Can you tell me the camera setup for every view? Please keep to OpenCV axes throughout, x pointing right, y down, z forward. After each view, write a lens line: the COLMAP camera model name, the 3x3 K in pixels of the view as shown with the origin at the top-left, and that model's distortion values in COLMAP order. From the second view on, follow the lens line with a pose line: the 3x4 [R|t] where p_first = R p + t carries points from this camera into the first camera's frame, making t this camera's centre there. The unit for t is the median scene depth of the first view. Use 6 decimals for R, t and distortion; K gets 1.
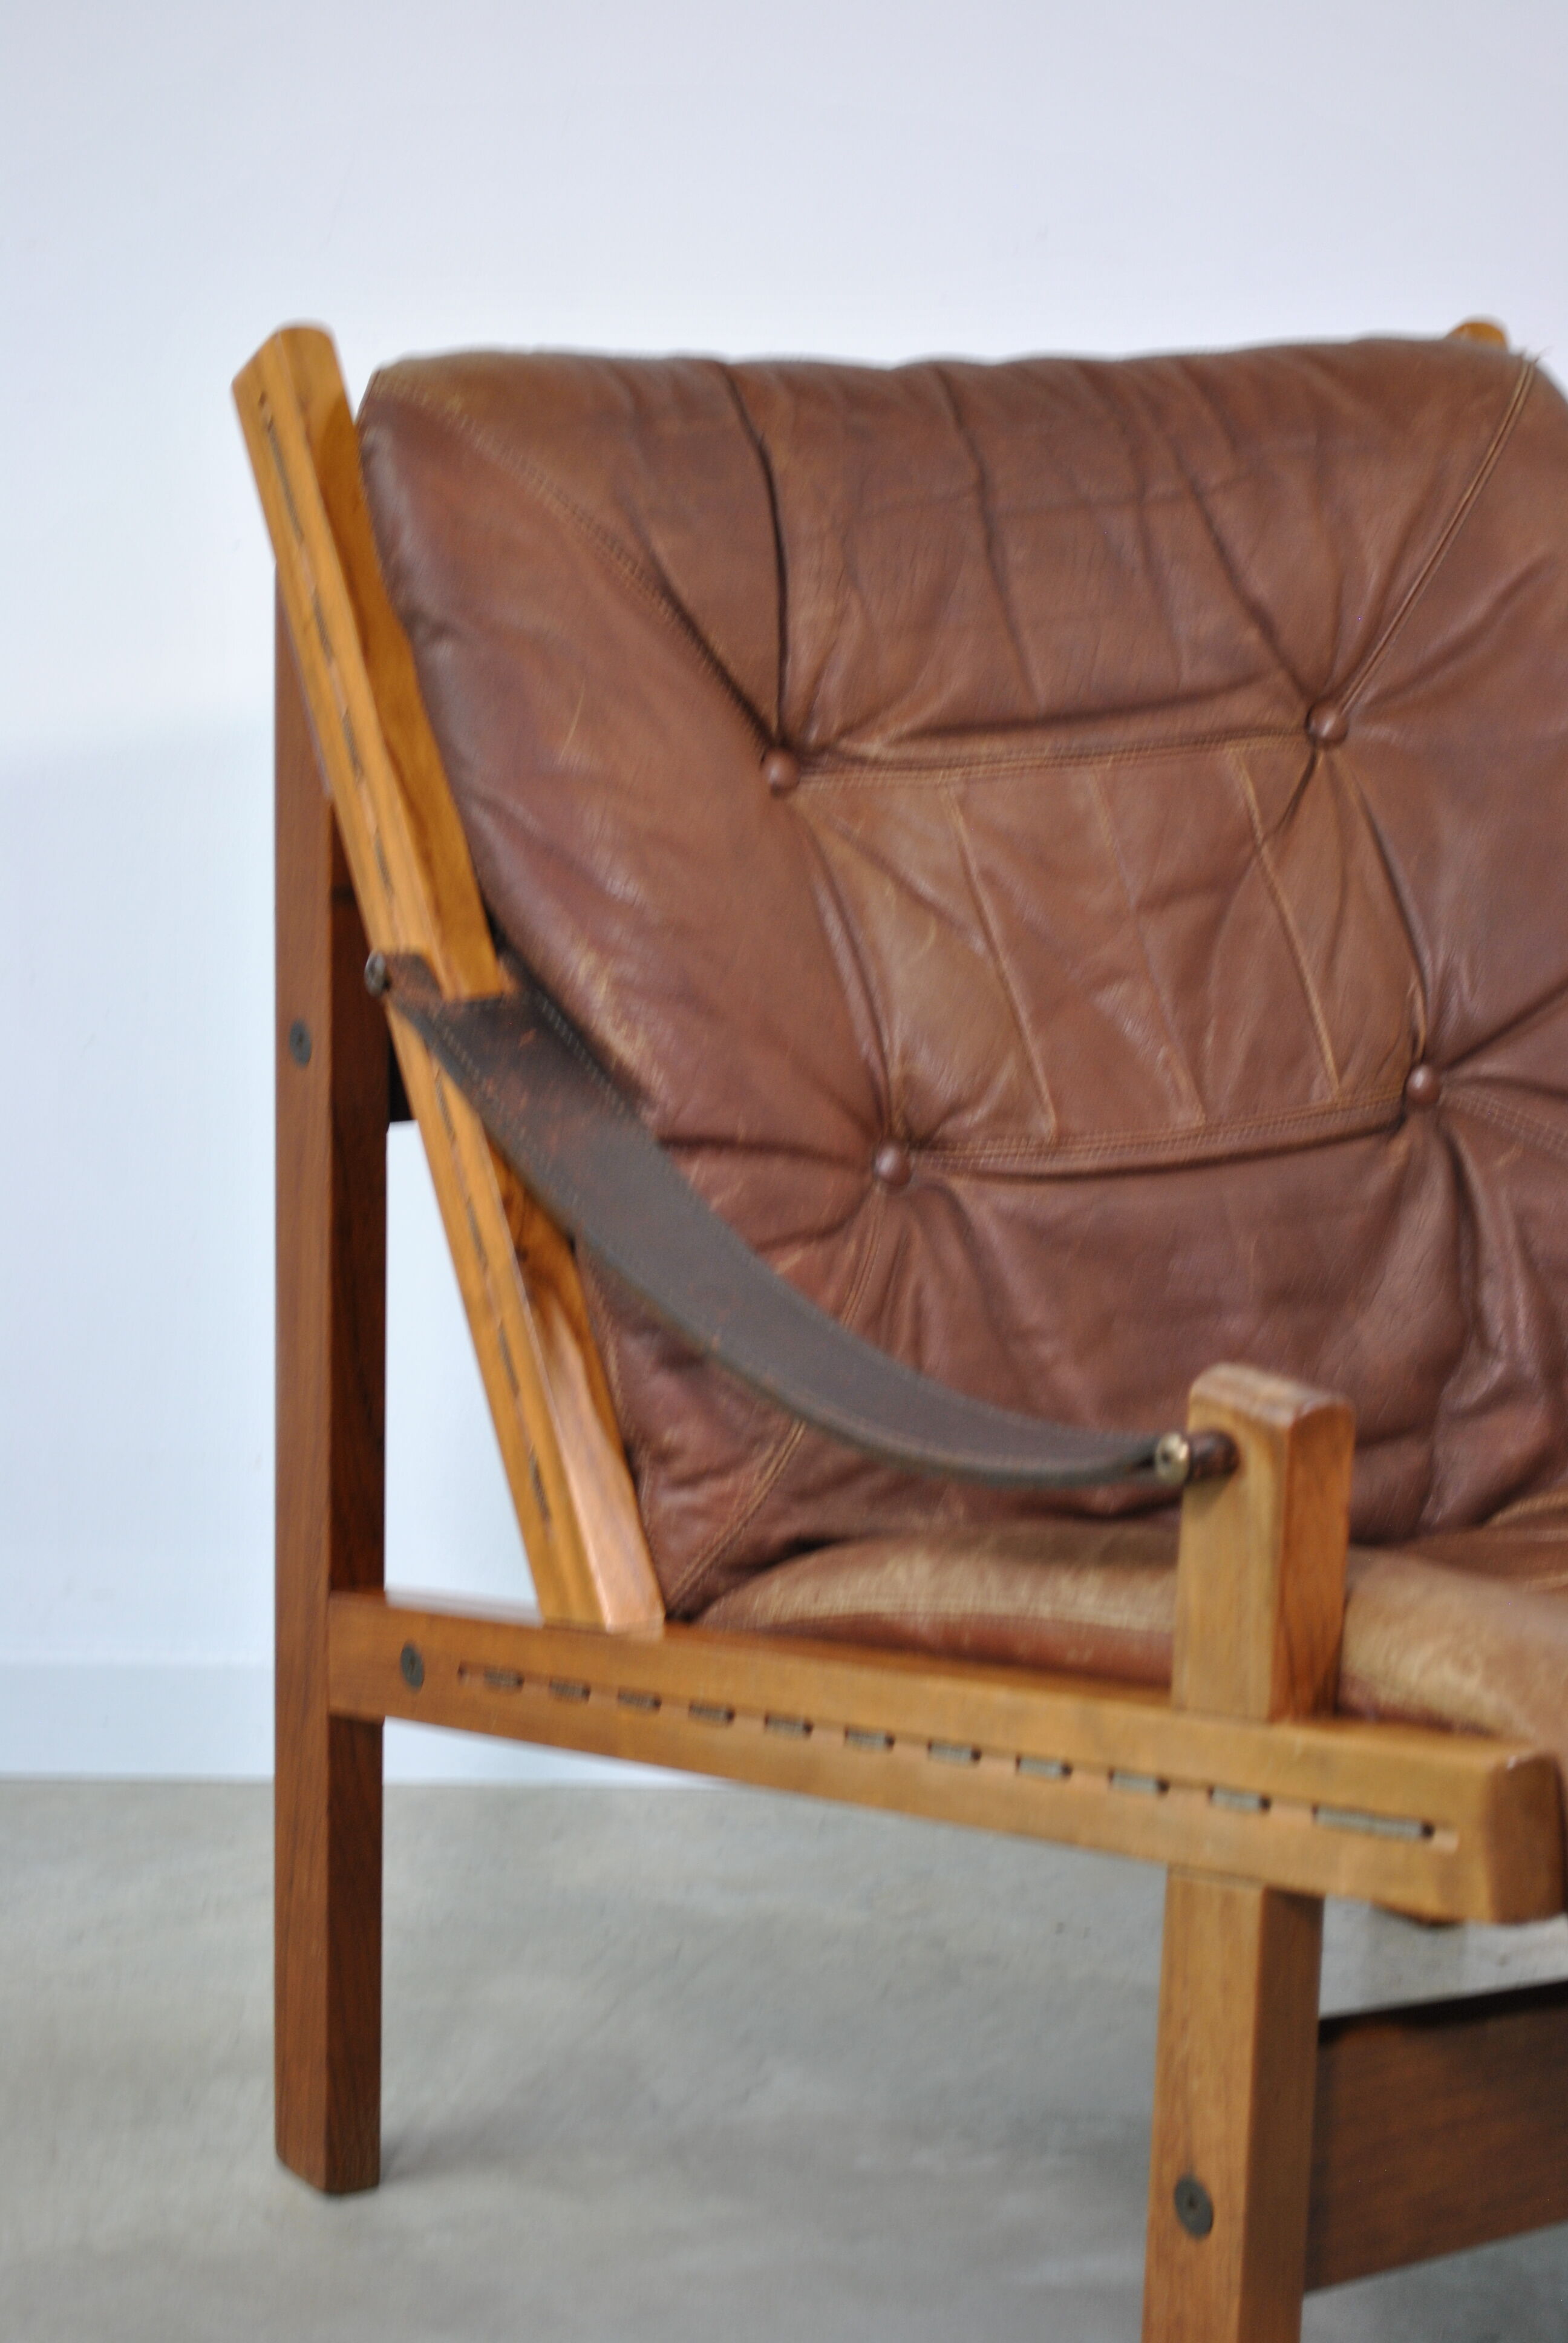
lens RADIAL K [[4780.3, 0, 784.0], [0, 4780.3, 1171.5], [0, 0, 1]] dist [0.034532, 0.047812]
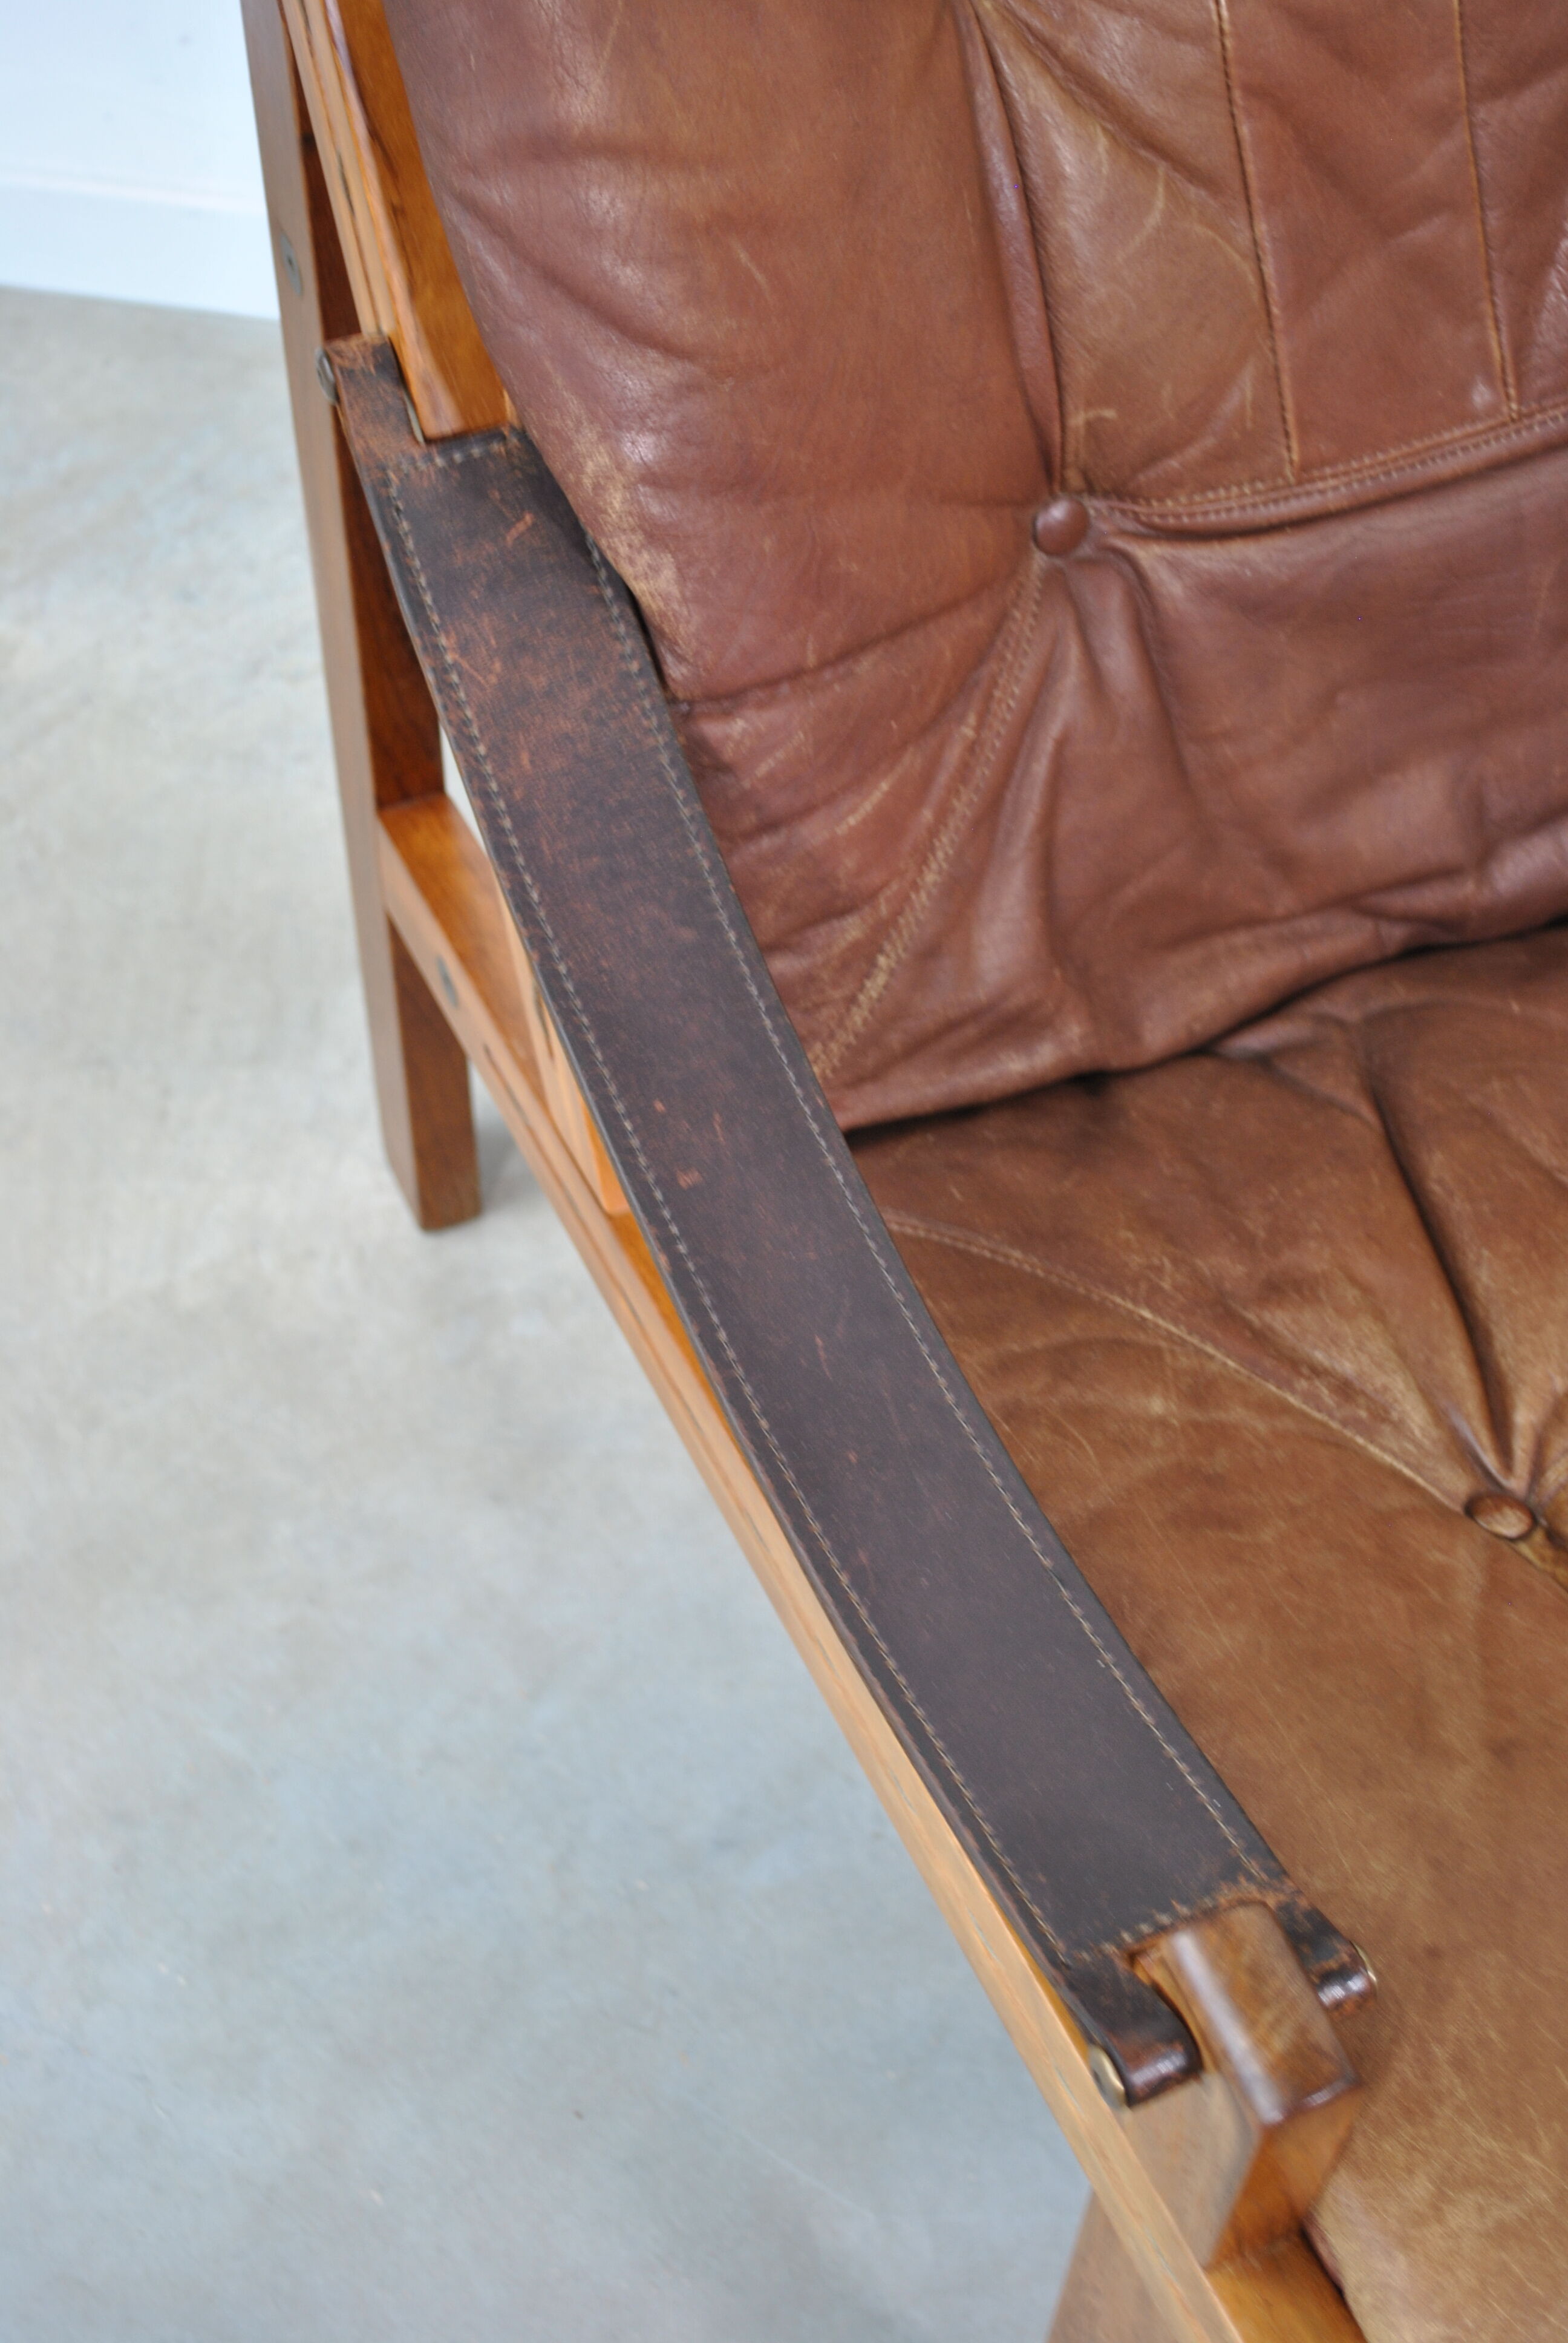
lens RADIAL K [[3645.4, 0, 784.0], [0, 3645.4, 1171.5], [0, 0, 1]] dist [0.007870, -0.011933]
pose [[0.985145, 0.137705, -0.102597, 0.051064], [-0.032089, 0.734550, 0.677795, -0.303902], [0.168698, -0.664434, 0.728058, 0.499182]]
